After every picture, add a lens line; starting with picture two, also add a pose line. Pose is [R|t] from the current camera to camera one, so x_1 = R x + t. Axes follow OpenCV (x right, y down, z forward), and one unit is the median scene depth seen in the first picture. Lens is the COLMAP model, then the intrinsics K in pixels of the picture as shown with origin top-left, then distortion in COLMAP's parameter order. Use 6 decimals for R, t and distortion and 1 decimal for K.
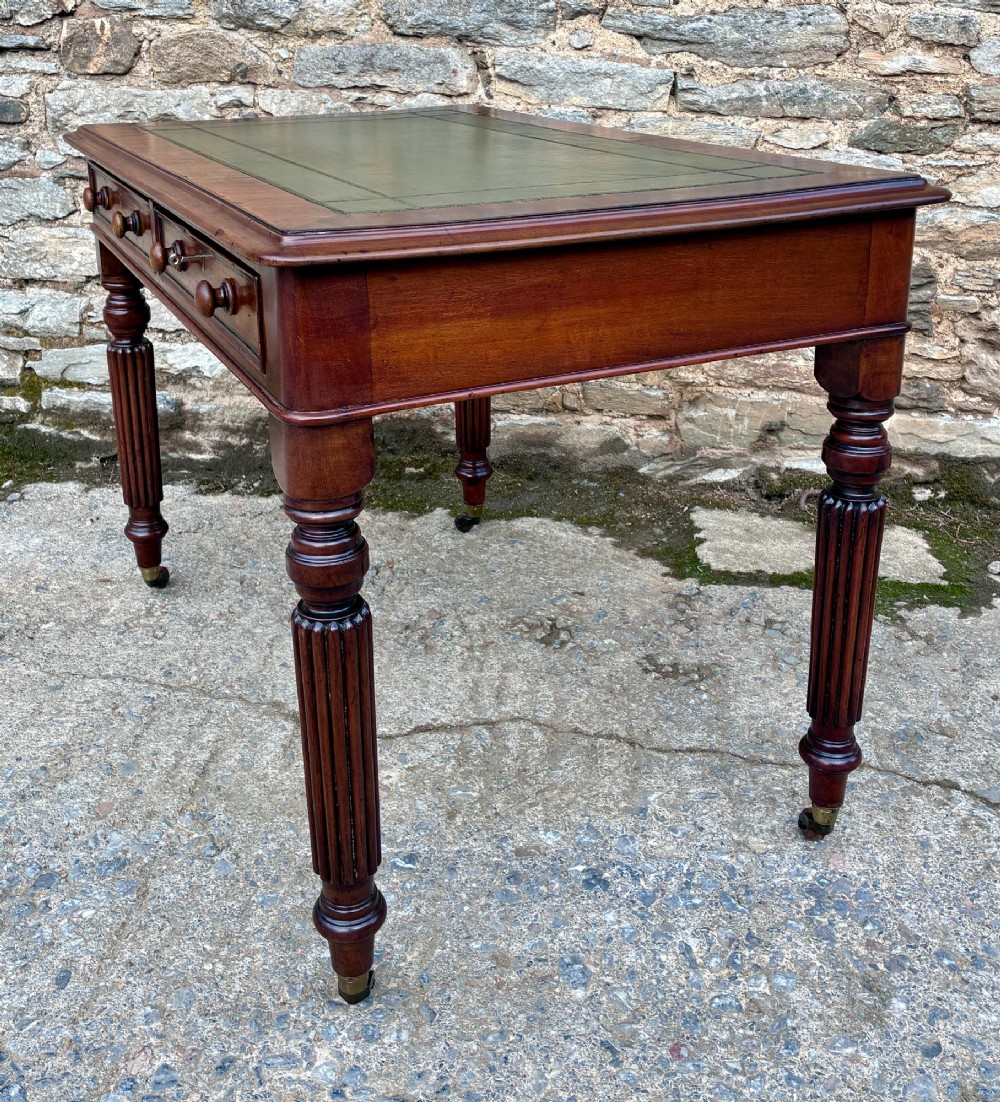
lens RADIAL K [[1237.0, 0, 484.7], [0, 1237.0, 367.7], [0, 0, 1]] dist [0.015358, 0.000000]
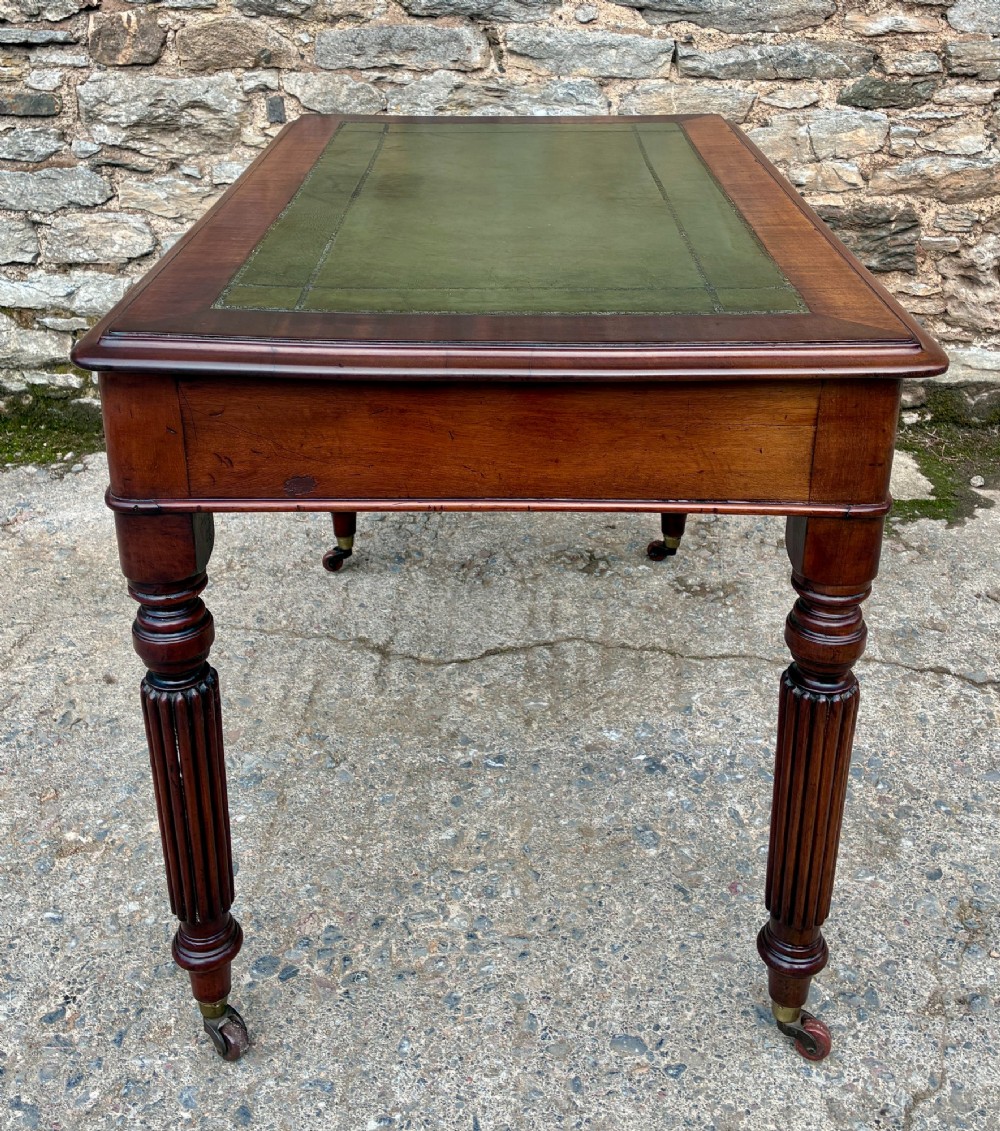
lens RADIAL K [[1266.3, 0, 502.9], [0, 1266.3, 418.1], [0, 0, 1]] dist [0.015150, 0.000000]
pose [[0.997848, -0.056475, 0.033329, -0.049664], [0.052779, 0.993288, 0.102928, -0.035591], [-0.038918, -0.100947, 0.994130, -0.115354]]
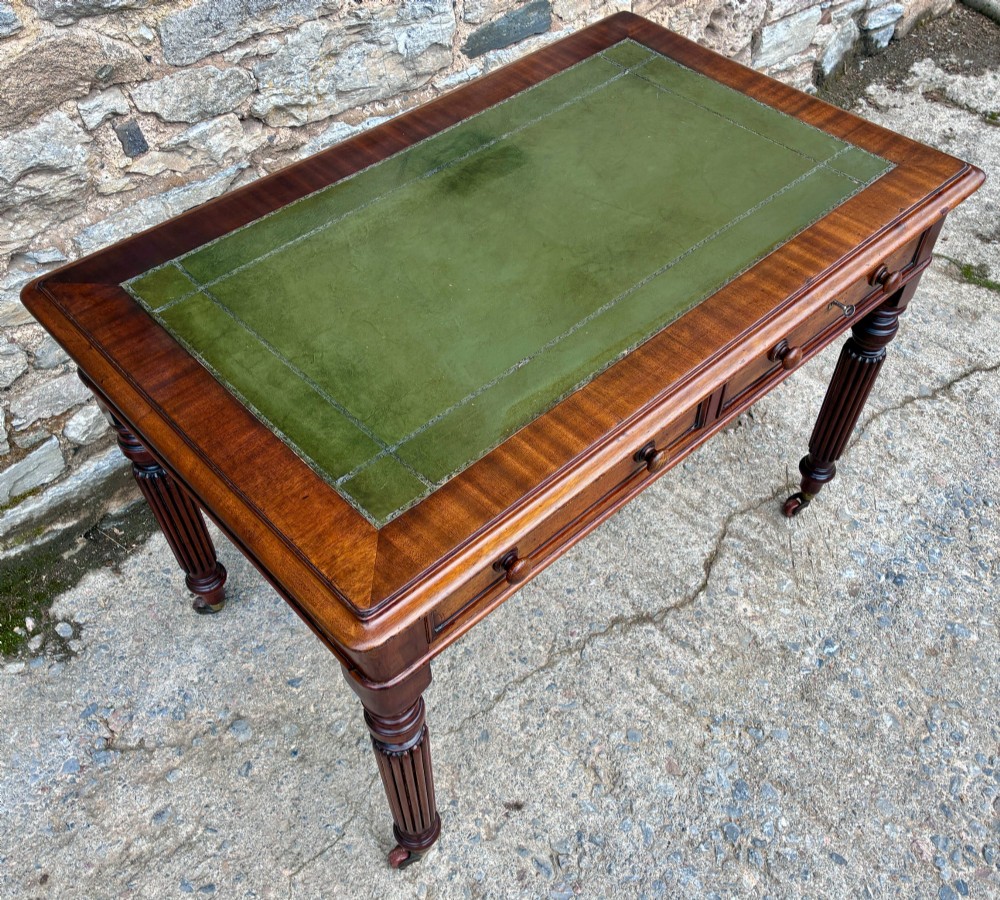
lens RADIAL K [[953.8, 0, 524.3], [0, 953.8, 471.6], [0, 0, 1]] dist [0.019036, 0.000000]
pose [[0.631926, -0.594607, 0.497104, -0.489335], [0.217362, 0.751629, 0.622742, -0.381030], [-0.743925, -0.285475, 0.604219, 0.389773]]
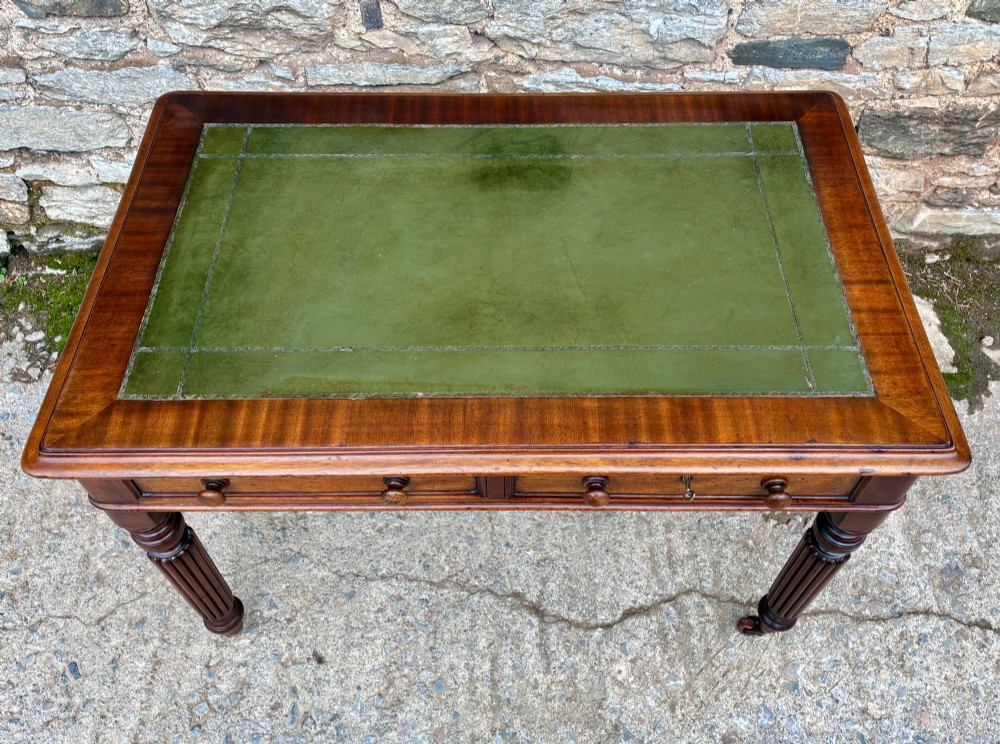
lens RADIAL K [[861.4, 0, 517.2], [0, 861.4, 352.8], [0, 0, 1]] dist [0.031960, -0.029170]
pose [[0.991544, -0.105774, 0.075183, -0.162884], [0.038380, 0.792454, 0.608723, -0.411147], [-0.123966, -0.600690, 0.789813, 0.303624]]
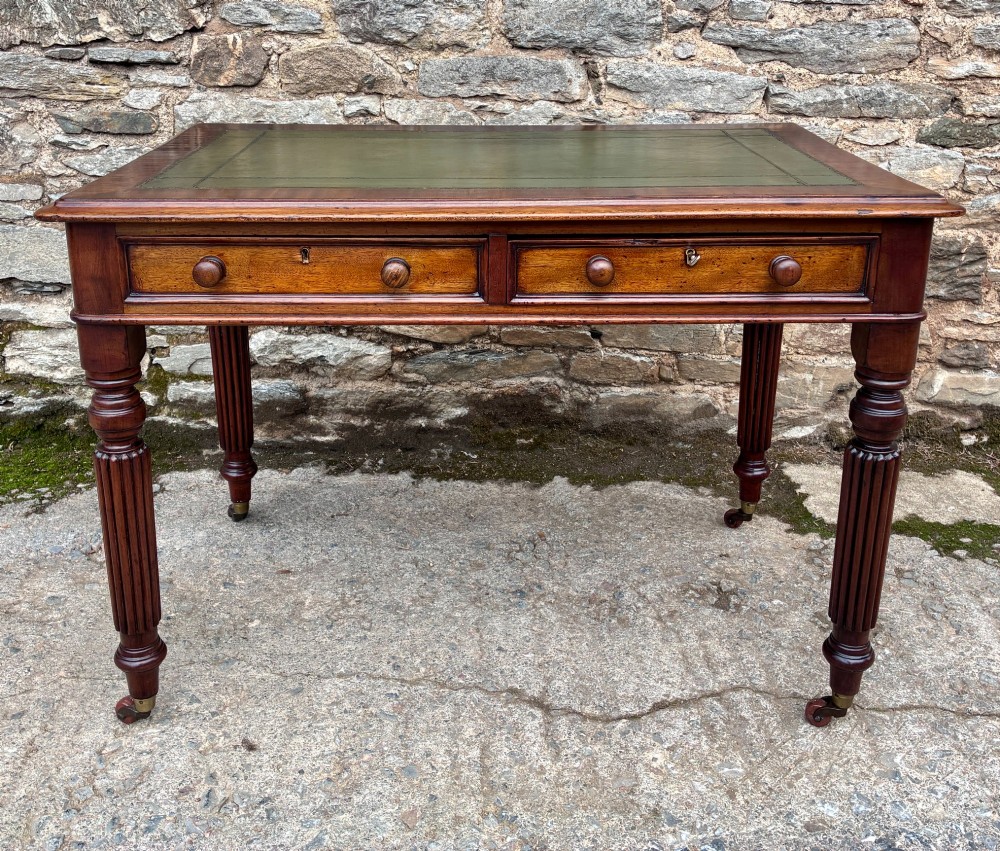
lens RADIAL K [[1074.1, 0, 488.4], [0, 1074.1, 315.5], [0, 0, 1]] dist [0.021149, 0.000000]
pose [[0.991710, -0.041199, 0.121714, -0.222376], [0.038645, 0.998982, 0.023271, -0.057894], [-0.122549, -0.018375, 0.992292, 0.064498]]
